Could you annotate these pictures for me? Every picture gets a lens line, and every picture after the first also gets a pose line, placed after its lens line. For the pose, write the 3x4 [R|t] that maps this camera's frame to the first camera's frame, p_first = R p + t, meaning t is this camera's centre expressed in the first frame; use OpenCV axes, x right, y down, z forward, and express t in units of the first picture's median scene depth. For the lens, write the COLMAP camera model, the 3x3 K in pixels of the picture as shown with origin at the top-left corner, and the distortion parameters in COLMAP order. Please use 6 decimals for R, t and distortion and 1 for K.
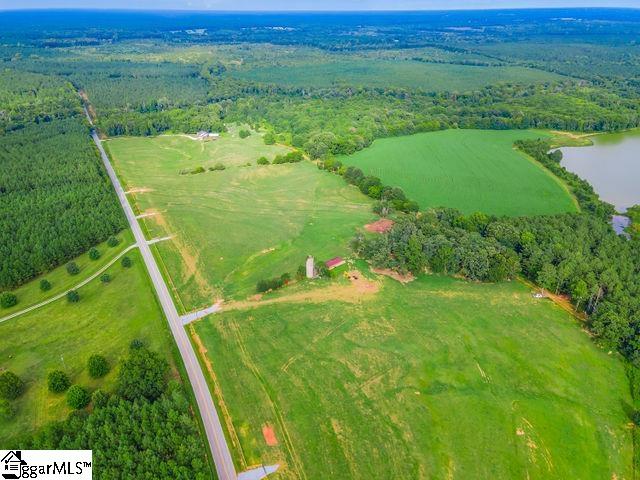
lens RADIAL K [[462.1, 0, 320.0], [0, 462.1, 240.0], [0, 0, 1]] dist [0.024490, 0.026959]
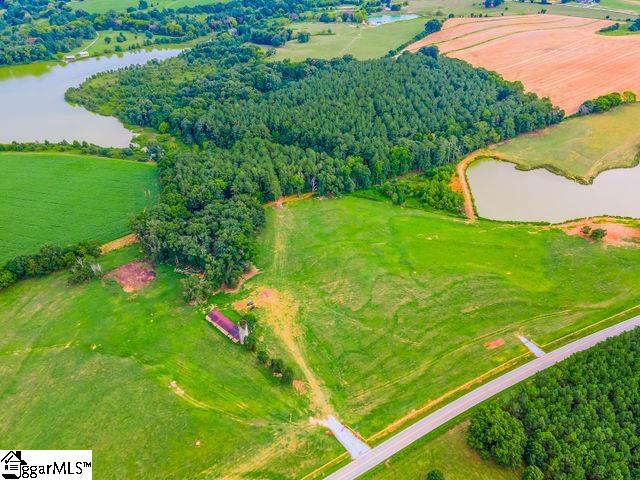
lens RADIAL K [[462.1, 0, 320.0], [0, 462.1, 240.0], [0, 0, 1]] dist [0.024490, 0.026959]
pose [[-0.042669, -0.595772, 0.802019, -0.715792], [0.456801, 0.702296, 0.545997, -0.540310], [-0.888545, 0.389661, 0.242183, 0.748126]]
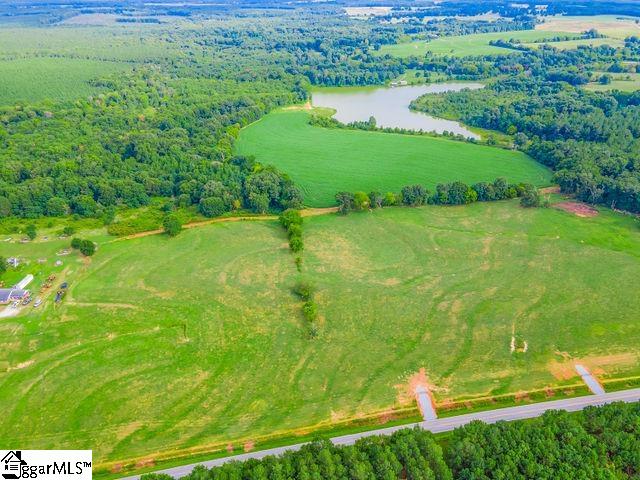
lens RADIAL K [[462.1, 0, 320.0], [0, 462.1, 240.0], [0, 0, 1]] dist [0.024490, 0.026959]
pose [[0.326034, -0.457591, 0.827232, -1.324371], [0.431957, 0.850467, 0.300198, -0.753553], [-0.840902, 0.259454, 0.474940, 1.506244]]
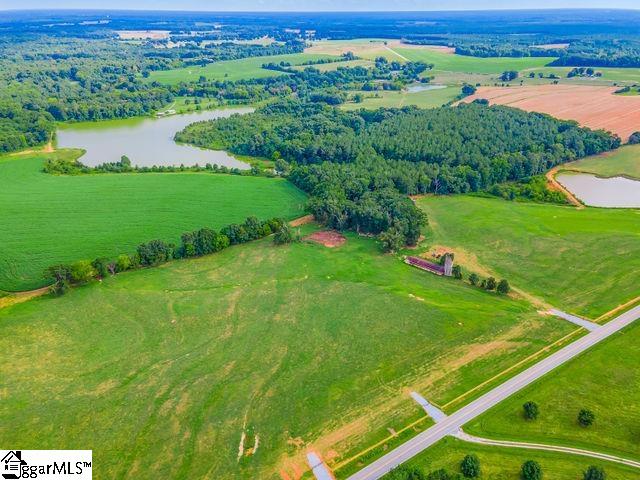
lens RADIAL K [[462.1, 0, 320.0], [0, 462.1, 240.0], [0, 0, 1]] dist [0.024490, 0.026959]
pose [[-0.073194, -0.446240, 0.891915, -1.062693], [0.450720, 0.782974, 0.428723, -0.659439], [-0.889659, 0.433384, 0.143820, 1.313667]]
